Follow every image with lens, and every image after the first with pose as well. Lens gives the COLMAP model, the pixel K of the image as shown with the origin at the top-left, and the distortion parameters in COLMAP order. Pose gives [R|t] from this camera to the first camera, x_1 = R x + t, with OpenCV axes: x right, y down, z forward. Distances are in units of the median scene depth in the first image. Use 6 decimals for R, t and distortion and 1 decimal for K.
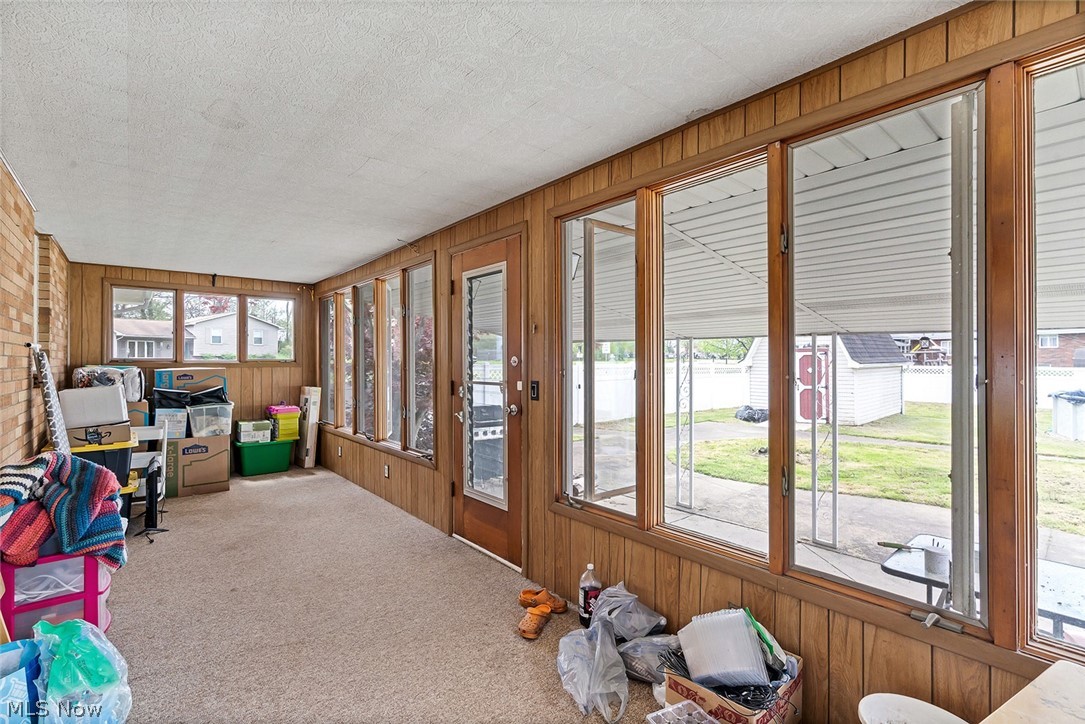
lens RADIAL K [[488.9, 0, 538.8], [0, 488.9, 363.0], [0, 0, 1]] dist [0.000303, 0.000226]
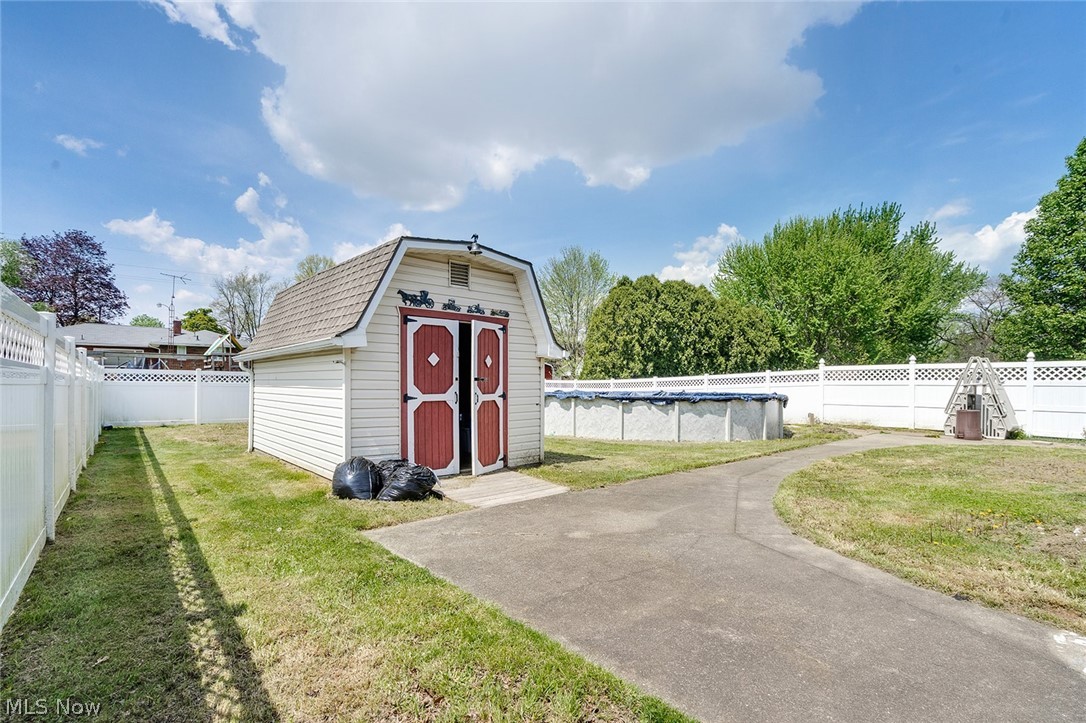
lens RADIAL K [[515.7, 0, 541.6], [0, 515.7, 384.4], [0, 0, 1]] dist [-0.000086, 0.000269]
pose [[-0.004228, -0.004797, 0.999980, 0.055736], [-0.004078, 0.999980, 0.004780, 0.034953], [-0.999983, -0.004058, -0.004247, 0.957780]]
